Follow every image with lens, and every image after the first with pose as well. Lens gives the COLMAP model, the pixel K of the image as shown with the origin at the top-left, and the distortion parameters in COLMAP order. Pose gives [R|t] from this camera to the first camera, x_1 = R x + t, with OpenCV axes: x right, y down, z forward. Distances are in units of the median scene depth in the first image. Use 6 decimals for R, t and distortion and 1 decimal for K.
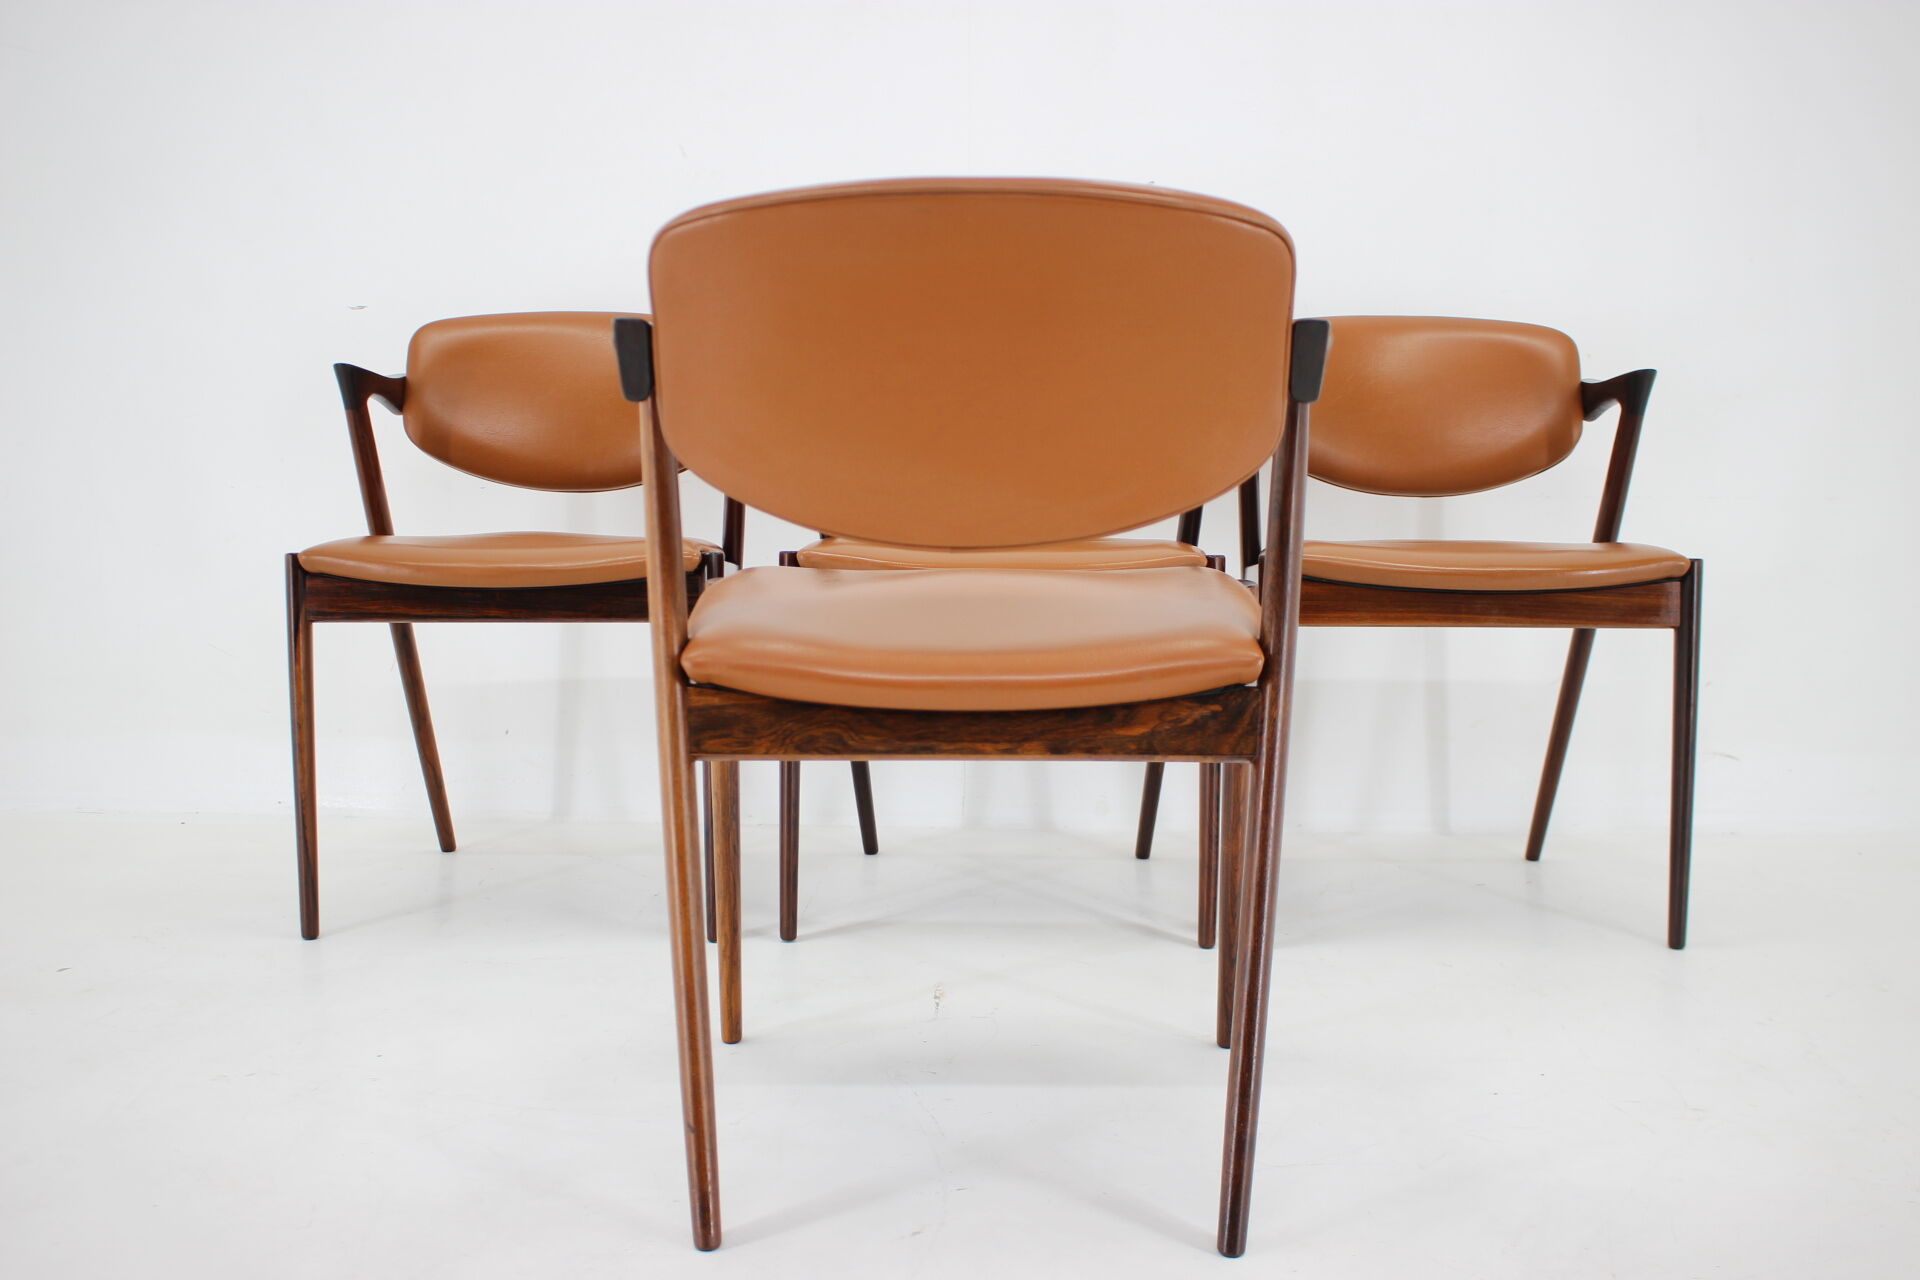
lens RADIAL K [[1779.3, 0, 963.2], [0, 1779.3, 642.9], [0, 0, 1]] dist [-0.108907, 0.005522]
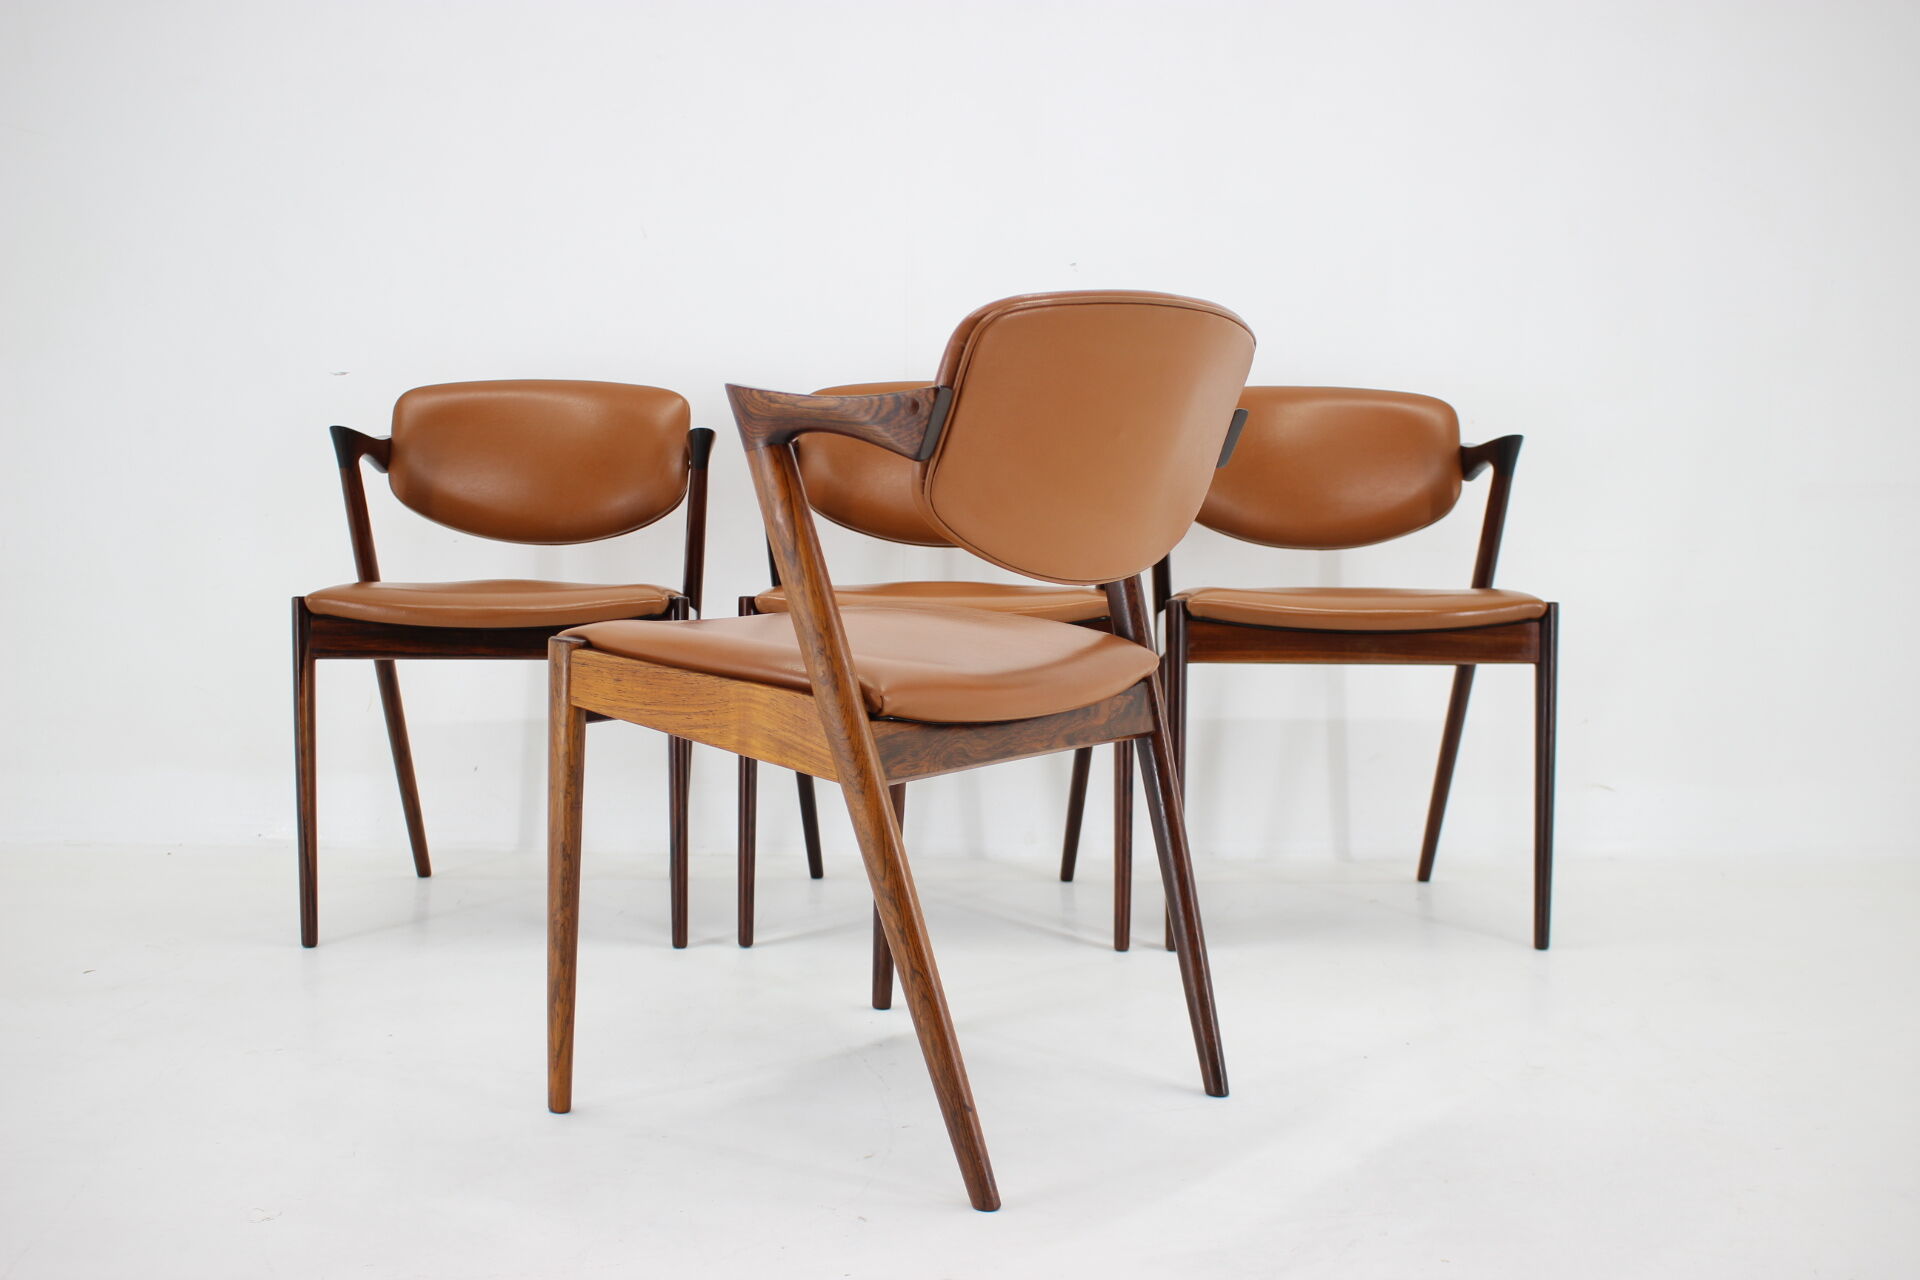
lens RADIAL K [[1814.1, 0, 959.2], [0, 1814.1, 632.9], [0, 0, 1]] dist [-0.115639, -0.000823]
pose [[0.999390, 0.000205, 0.034923, -0.004660], [0.001234, 0.999151, -0.041191, 0.018408], [-0.034902, 0.041209, 0.998541, -0.140099]]
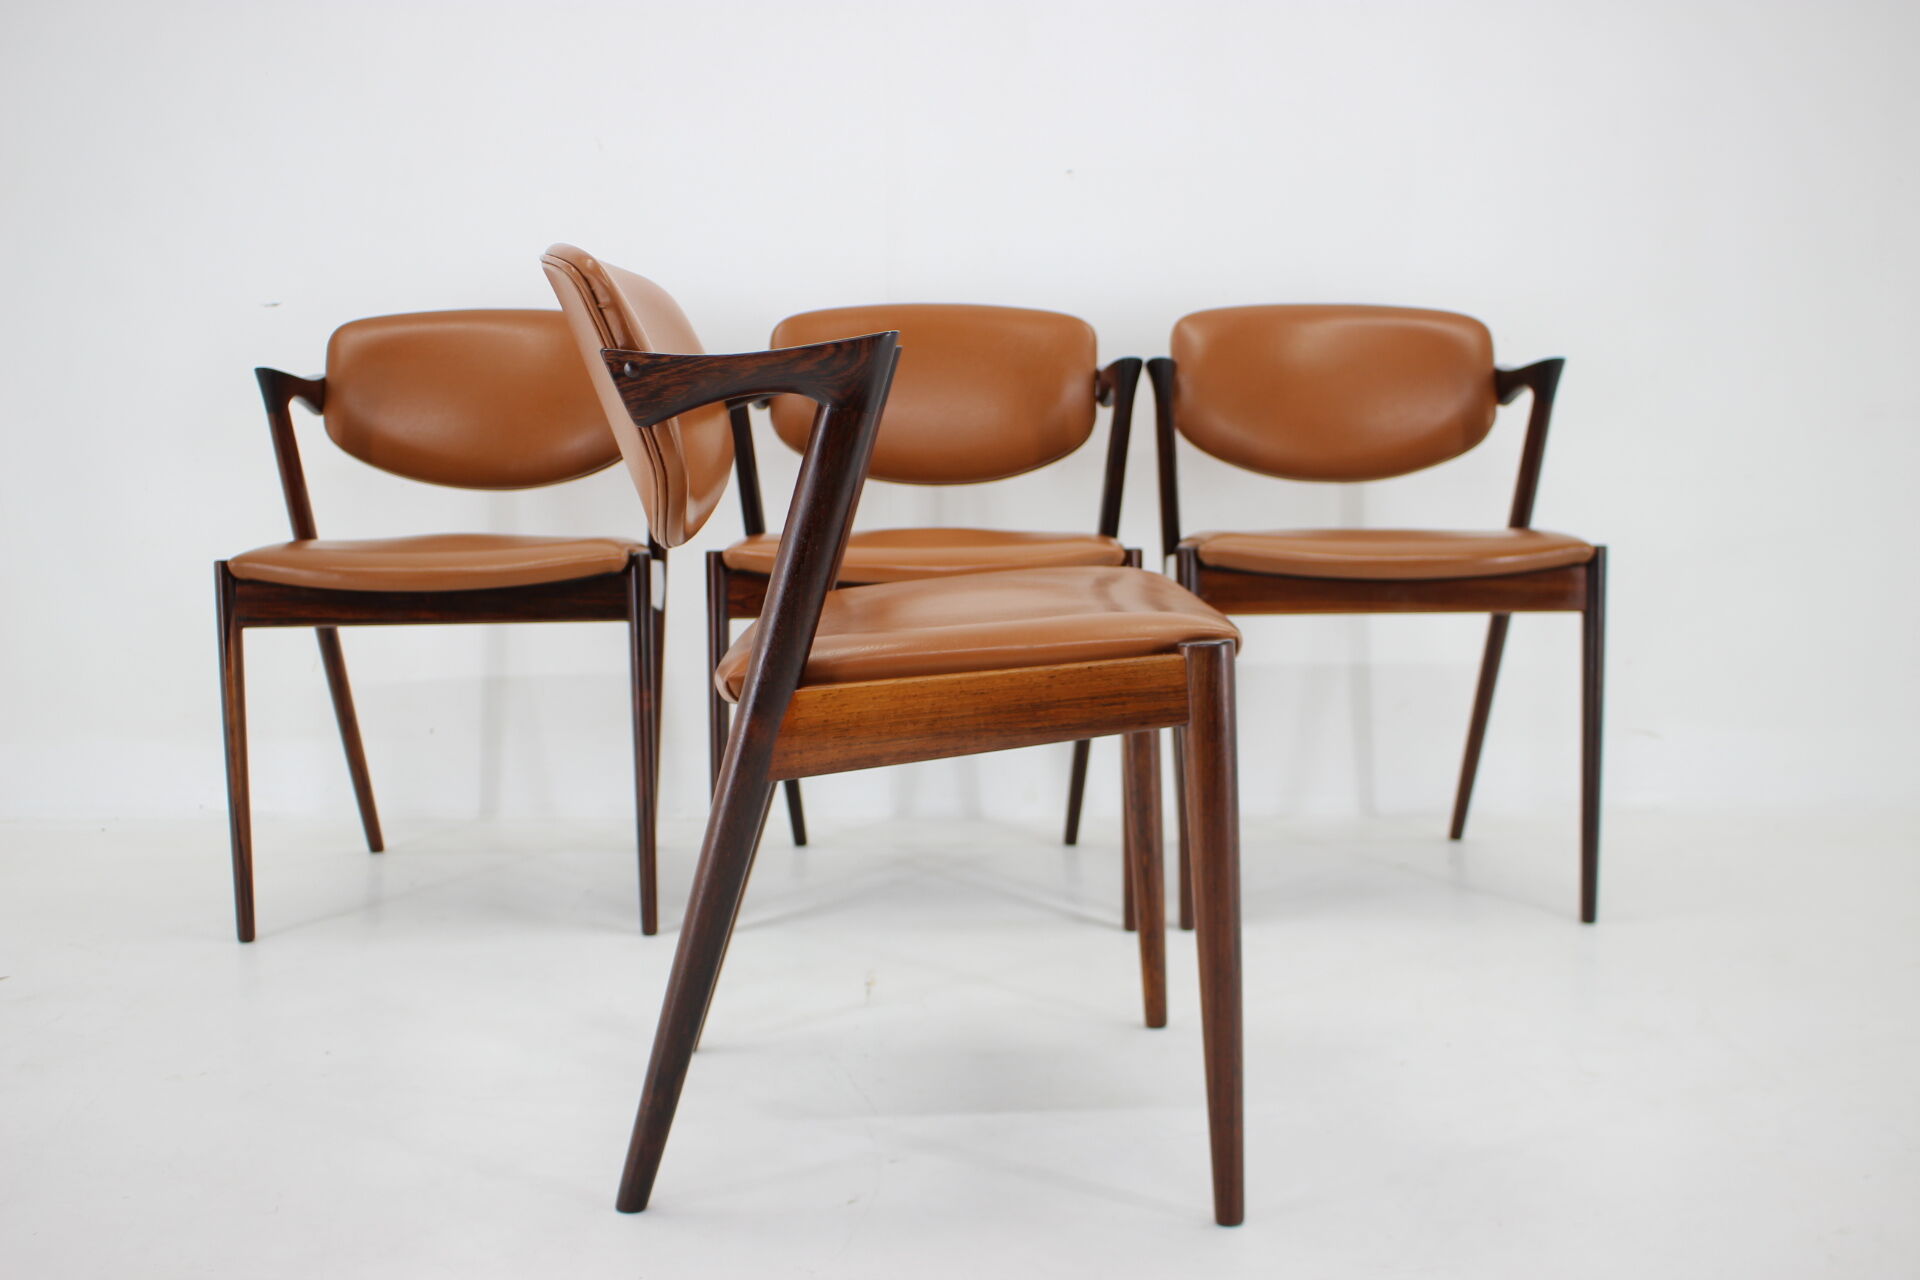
lens RADIAL K [[1876.9, 0, 960.0], [0, 1876.9, 640.0], [0, 0, 1]] dist [-0.112901, 0.011221]
pose [[0.999208, -0.016731, 0.036101, 0.002279], [0.016356, 0.999809, 0.010652, -0.009444], [-0.036273, -0.010053, 0.999291, -0.074480]]
